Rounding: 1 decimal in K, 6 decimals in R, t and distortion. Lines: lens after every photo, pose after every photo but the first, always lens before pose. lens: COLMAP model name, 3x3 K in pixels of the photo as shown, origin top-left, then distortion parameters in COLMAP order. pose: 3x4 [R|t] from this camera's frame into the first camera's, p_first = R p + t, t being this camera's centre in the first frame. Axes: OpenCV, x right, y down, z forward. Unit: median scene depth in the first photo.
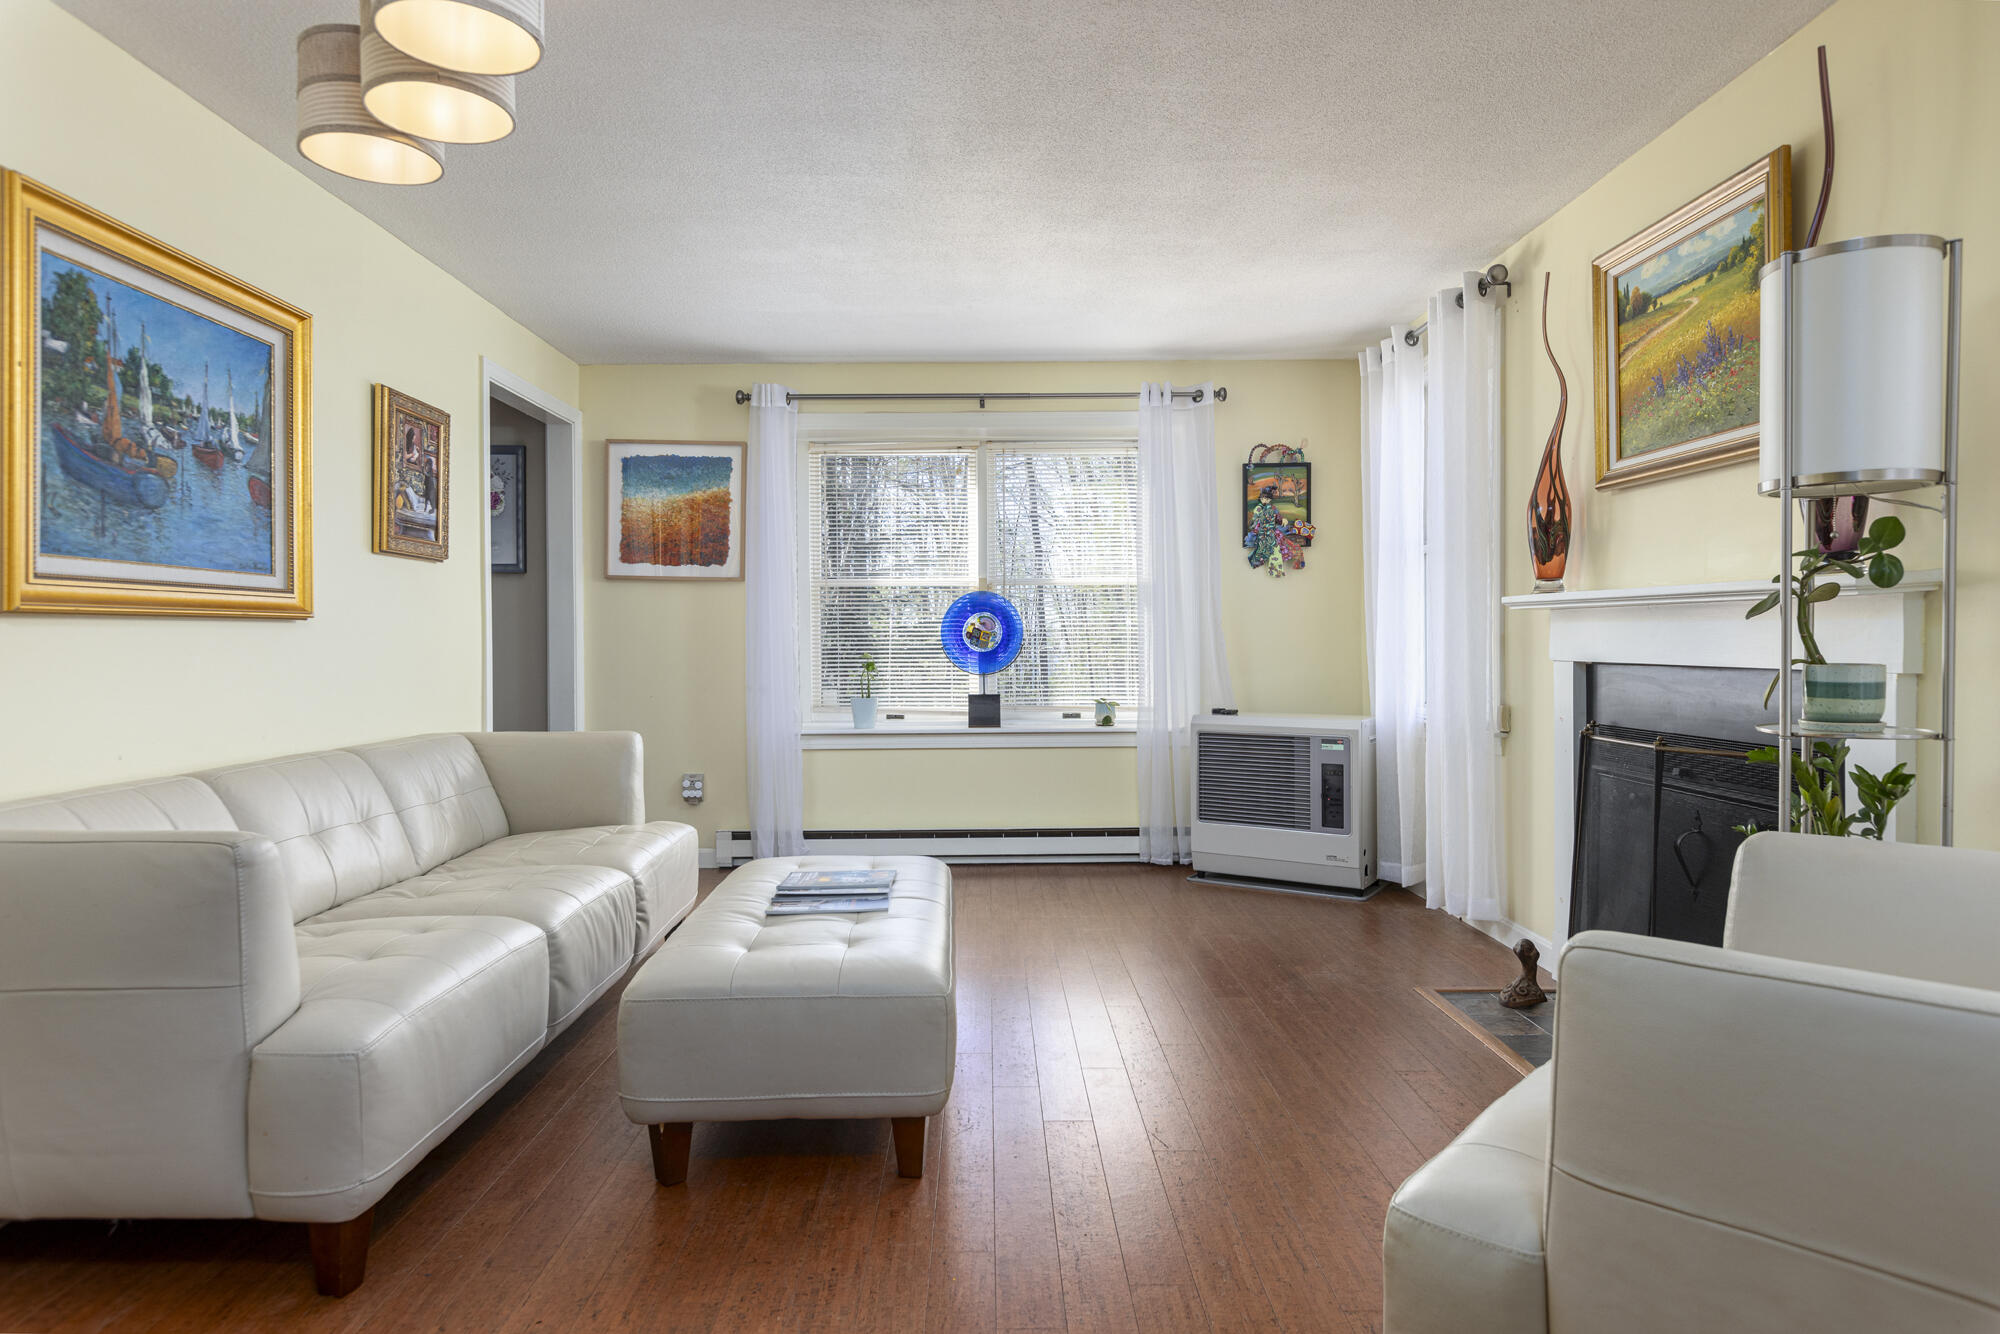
lens RADIAL K [[1168.6, 0, 989.1], [0, 1168.6, 656.0], [0, 0, 1]] dist [0.000919, 0.000724]
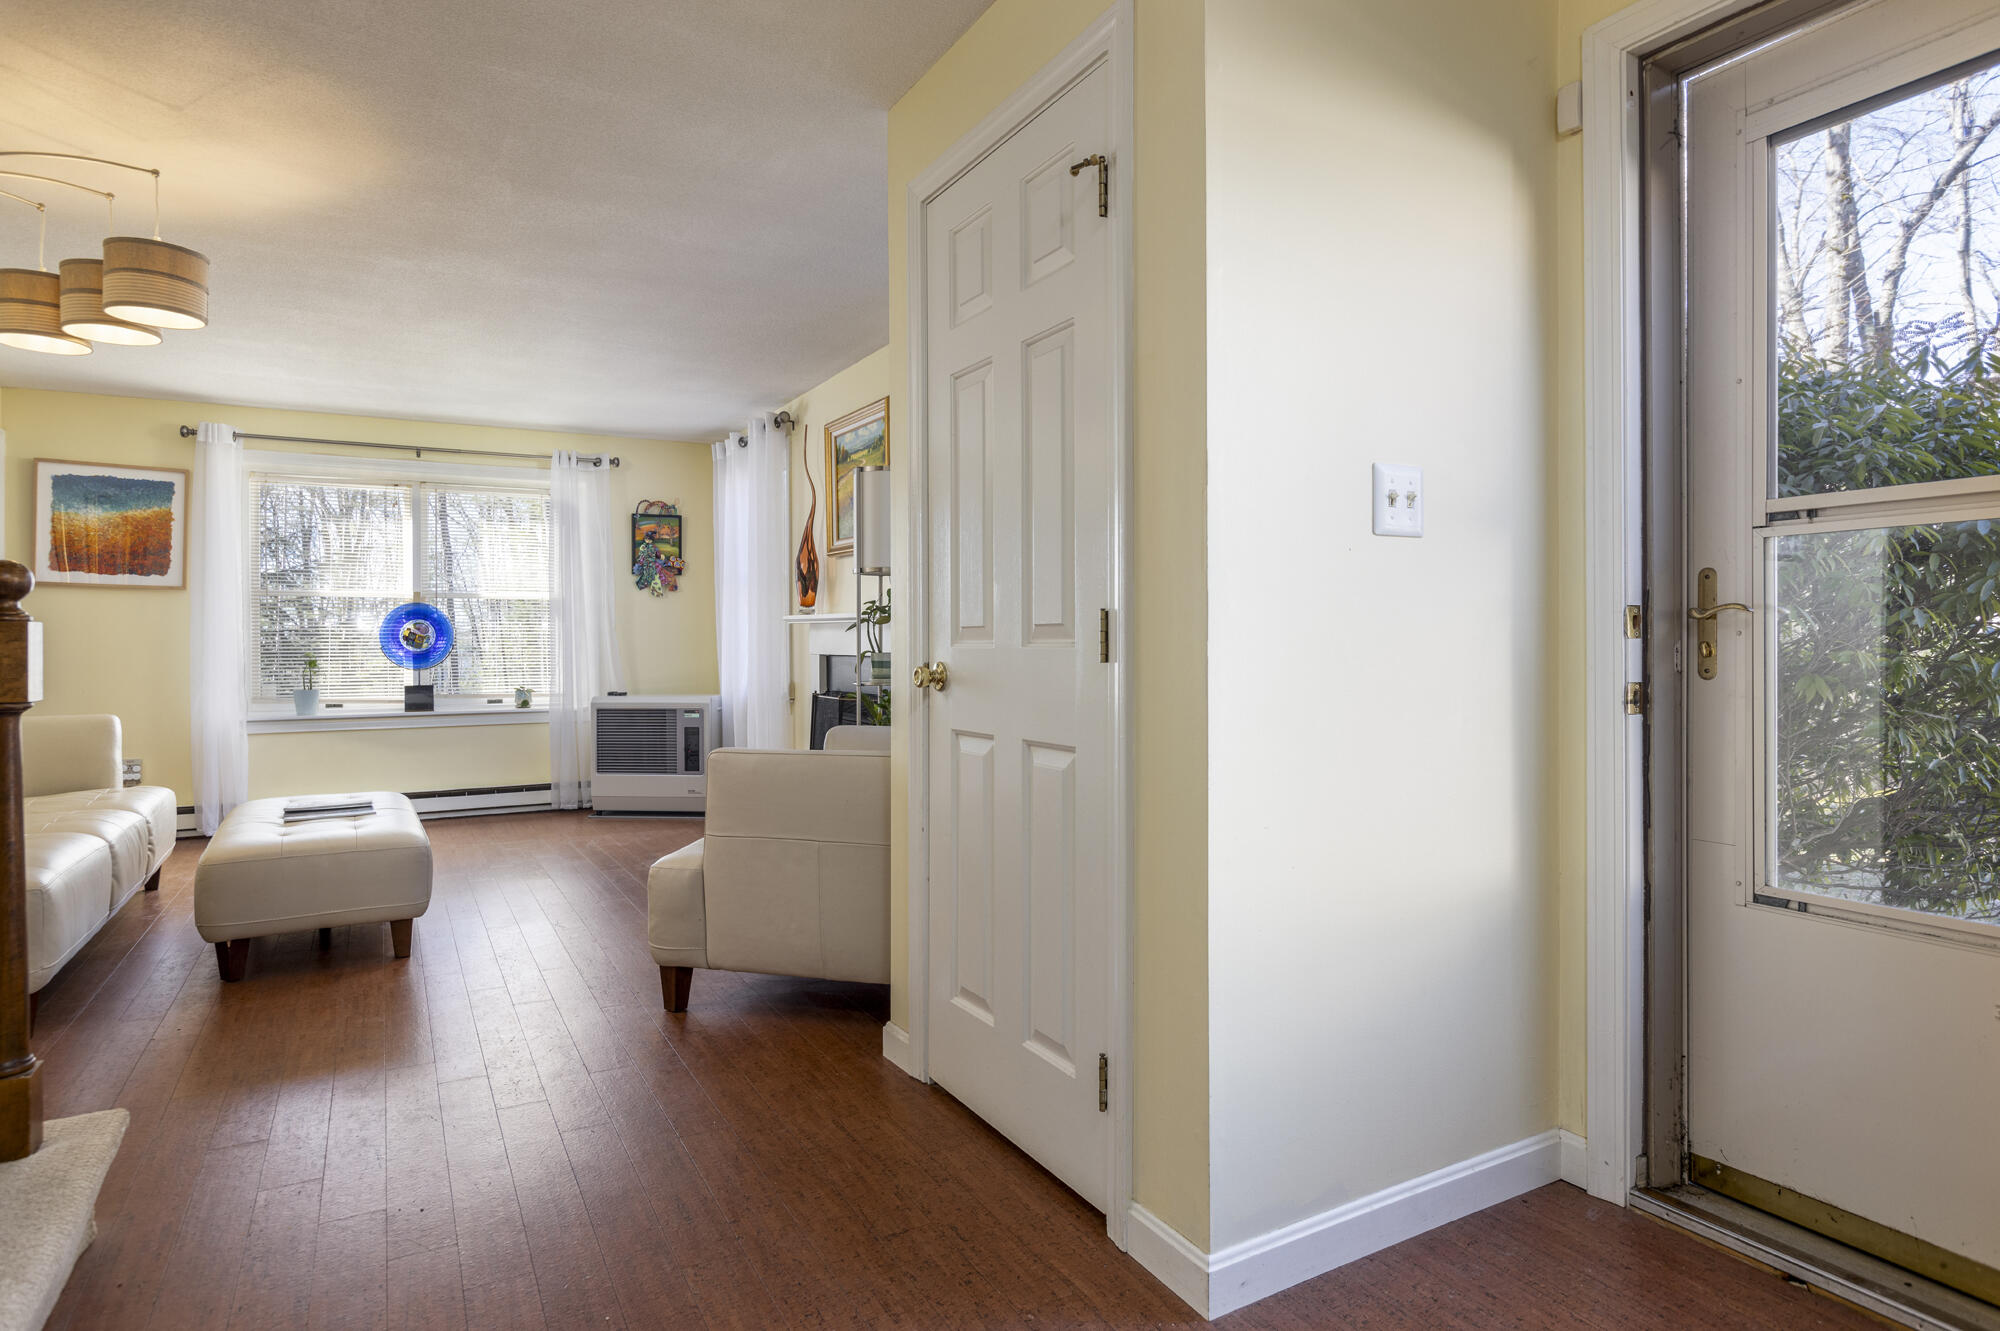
lens RADIAL K [[1105.9, 0, 985.5], [0, 1105.9, 645.4], [0, 0, 1]] dist [-0.007251, 0.001670]
pose [[0.878712, 0.001137, 0.477351, -0.036744], [0.004663, 0.999929, -0.010966, 0.006361], [-0.477329, 0.011862, 0.878645, -0.336107]]
